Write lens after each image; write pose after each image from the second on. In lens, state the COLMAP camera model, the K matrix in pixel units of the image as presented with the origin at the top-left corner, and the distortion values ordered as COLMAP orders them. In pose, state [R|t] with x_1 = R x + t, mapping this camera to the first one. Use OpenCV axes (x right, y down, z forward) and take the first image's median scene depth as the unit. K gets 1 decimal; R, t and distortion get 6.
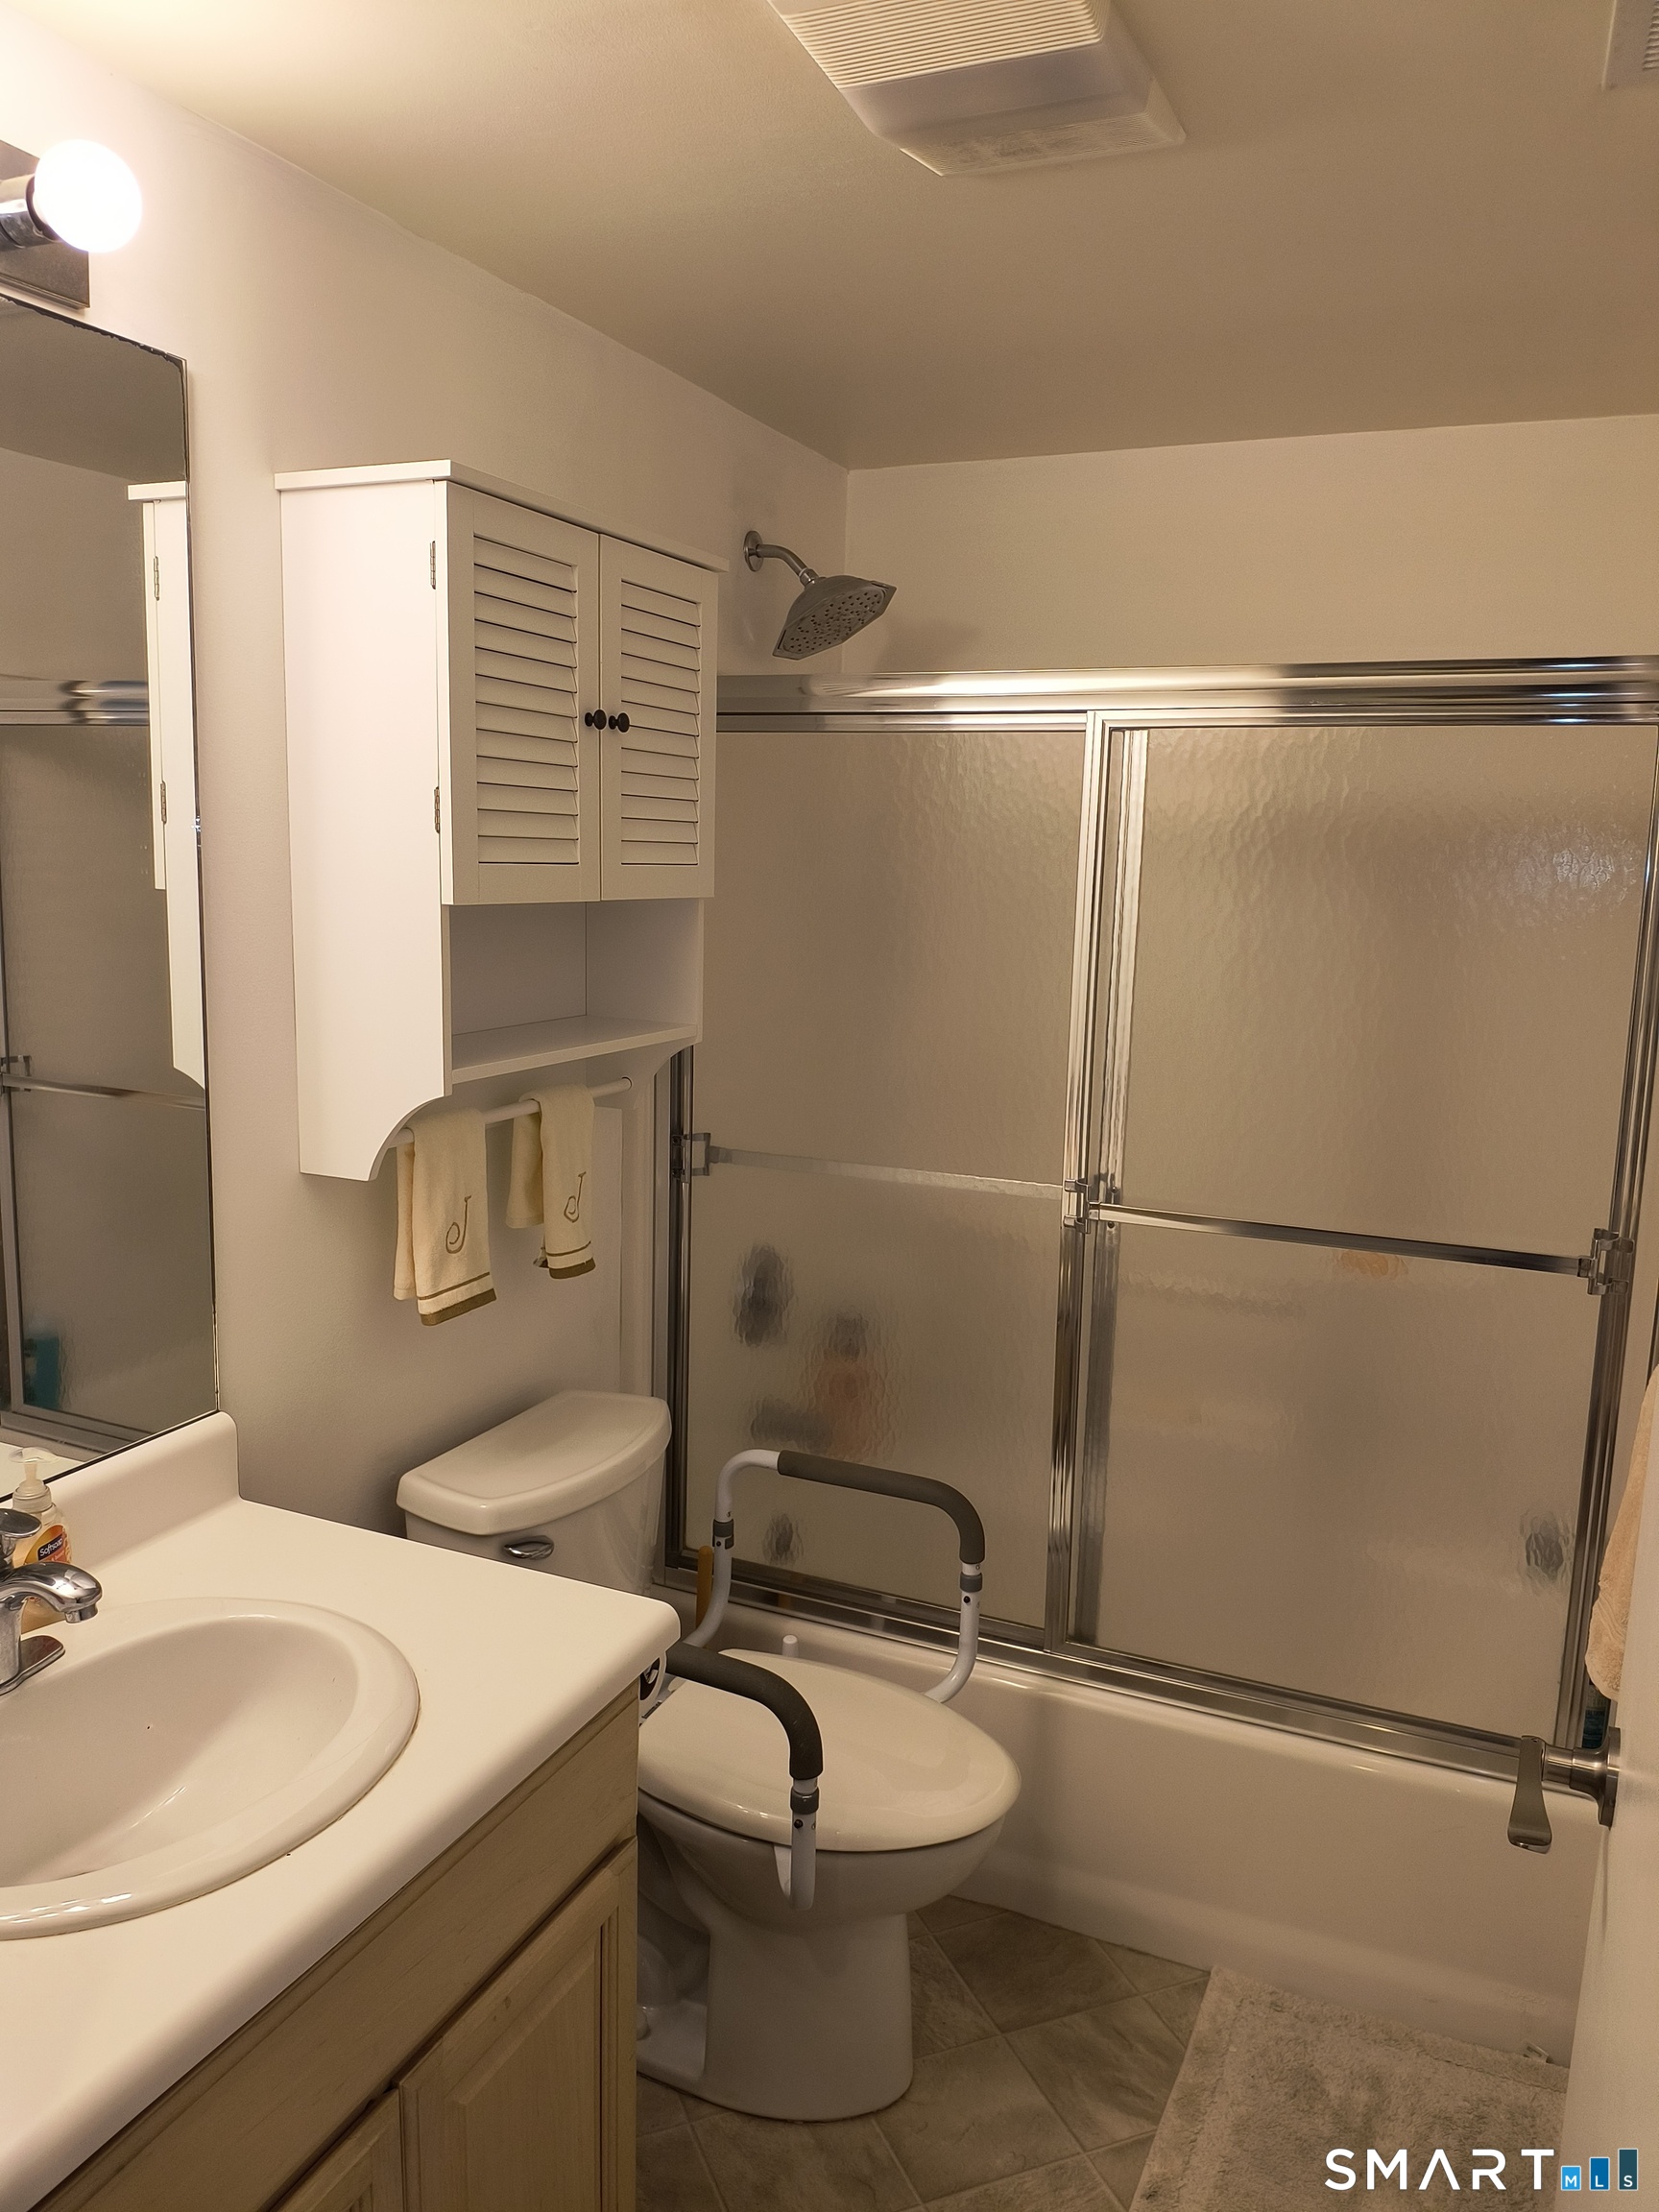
lens RADIAL K [[1615.9, 0, 829.5], [0, 1615.9, 1106.0], [0, 0, 1]] dist [0.057587, -0.105929]
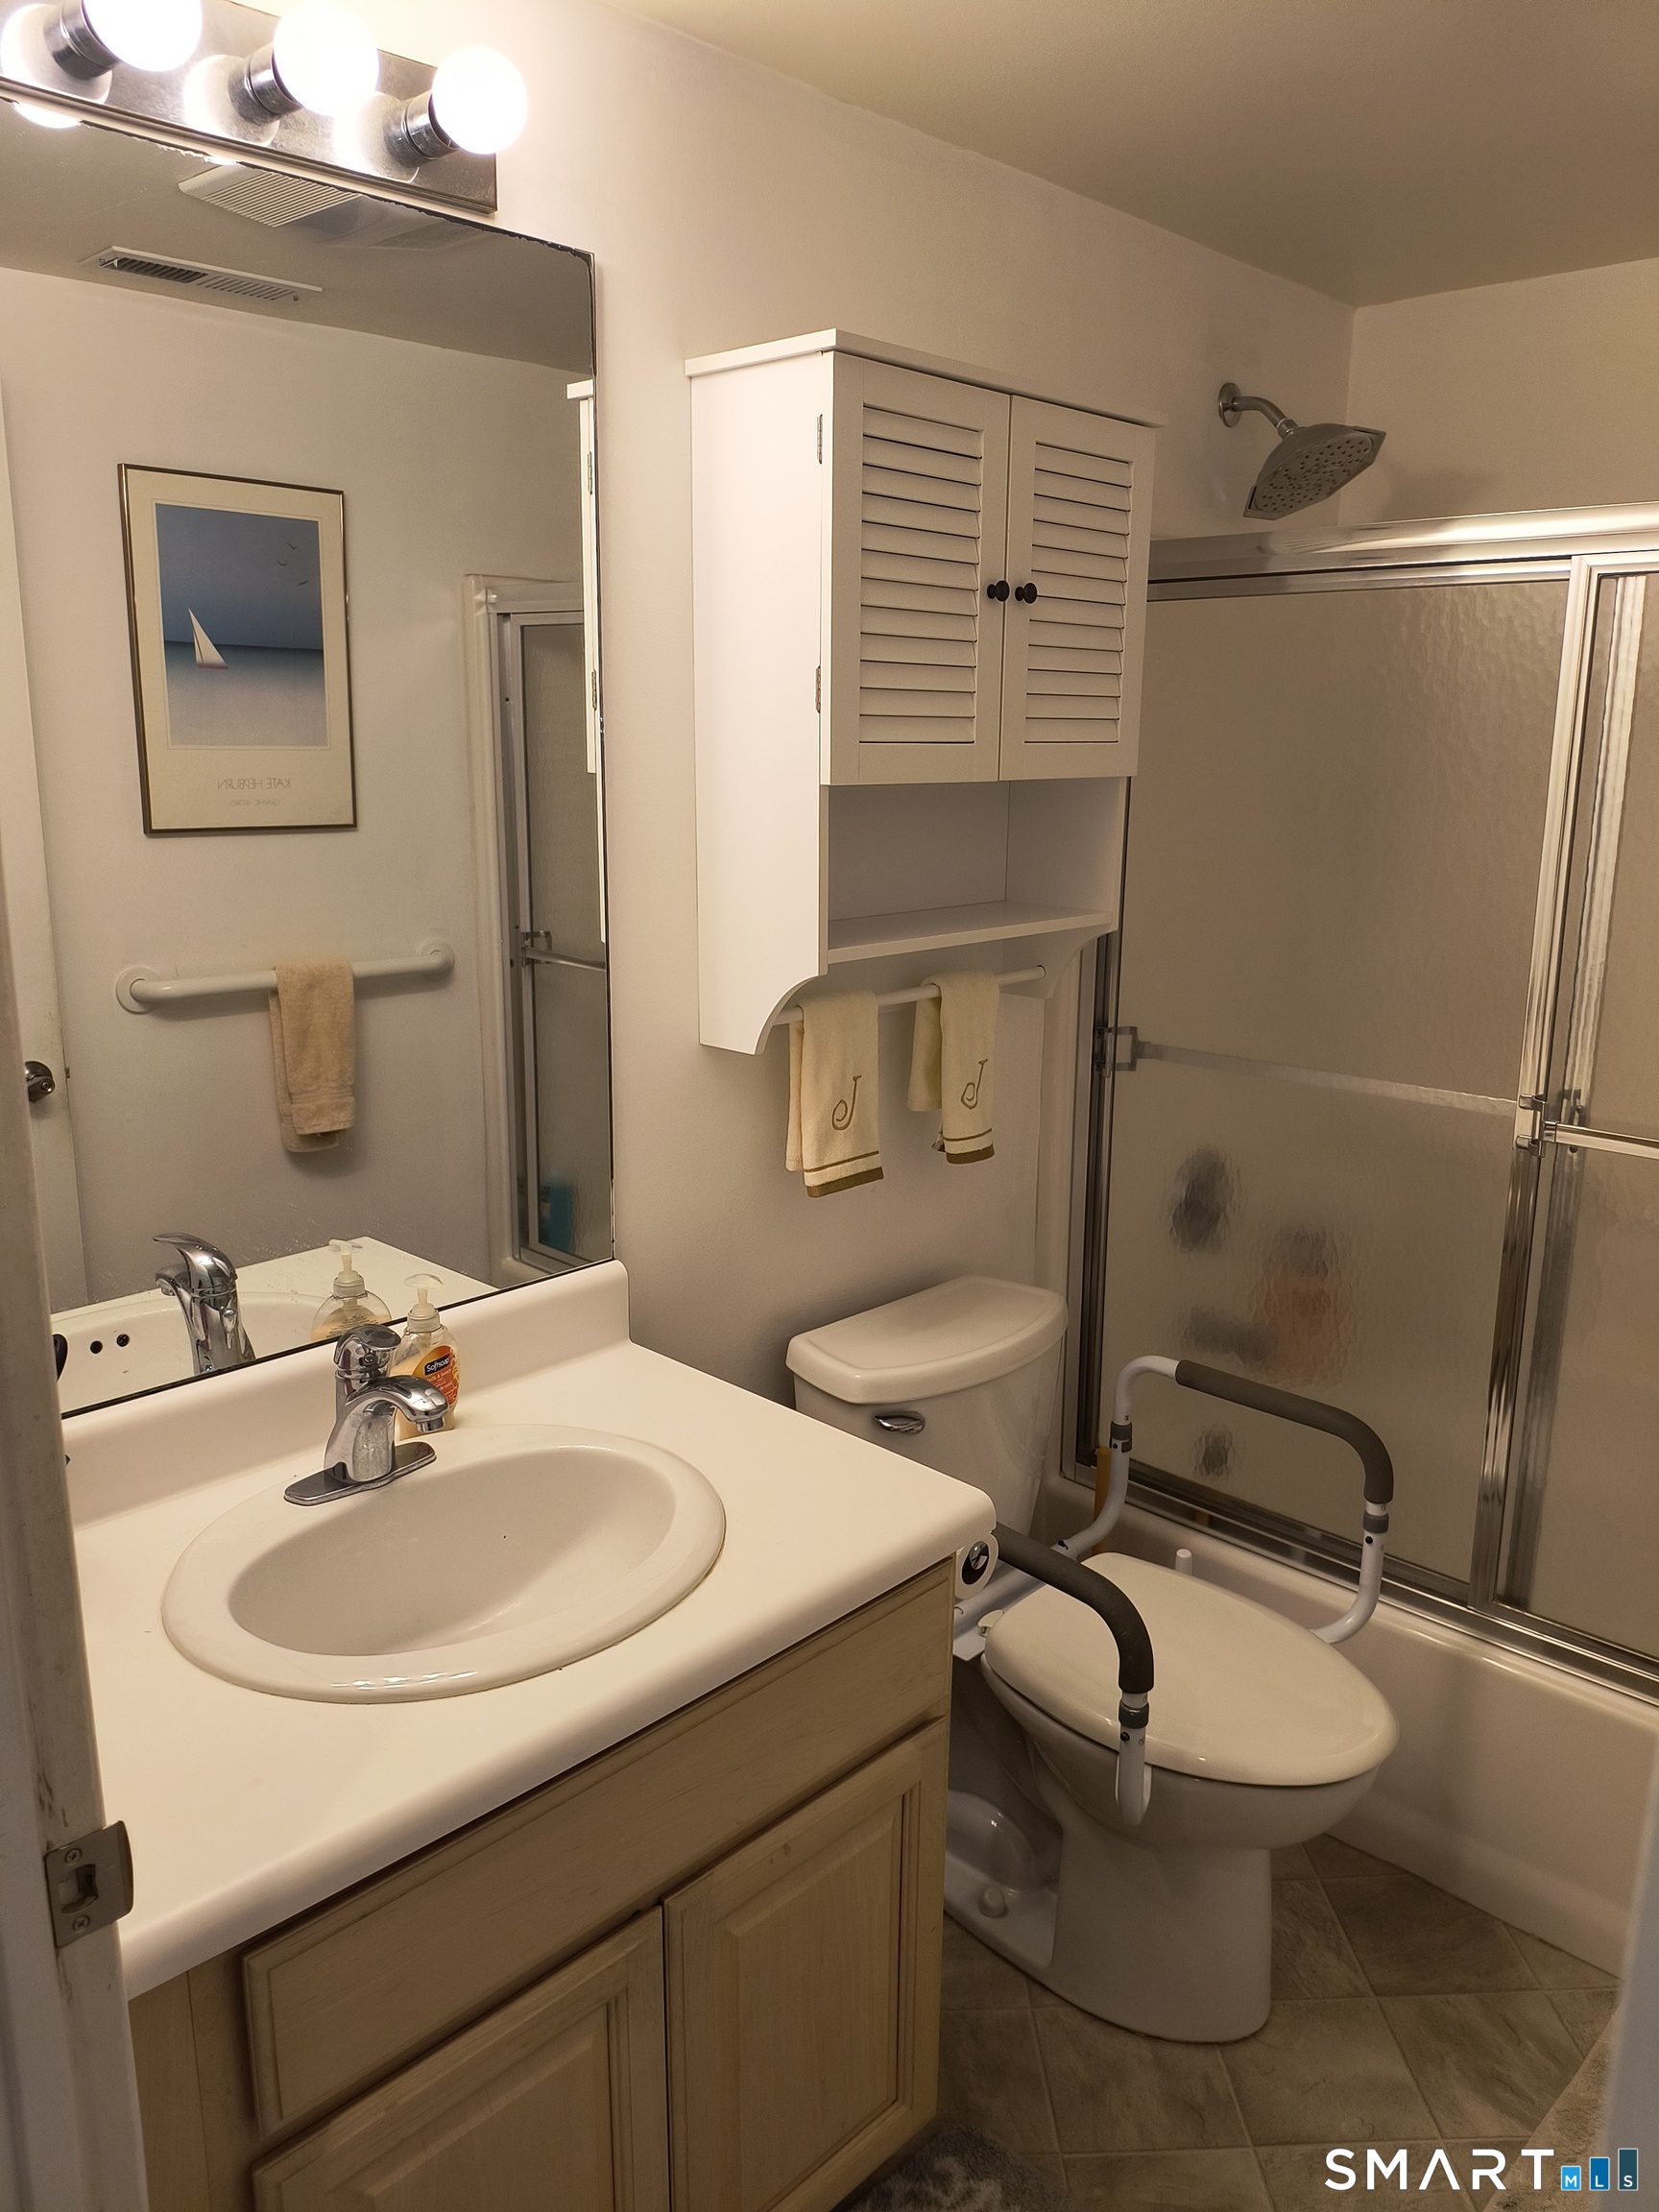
lens RADIAL K [[1614.0, 0, 859.9], [0, 1614.0, 1094.9], [0, 0, 1]] dist [0.053491, -0.096879]
pose [[0.941571, 0.057299, -0.331905, 0.107226], [-0.038822, 0.997318, 0.062042, 0.004570], [0.334570, -0.045532, 0.941270, 0.042732]]
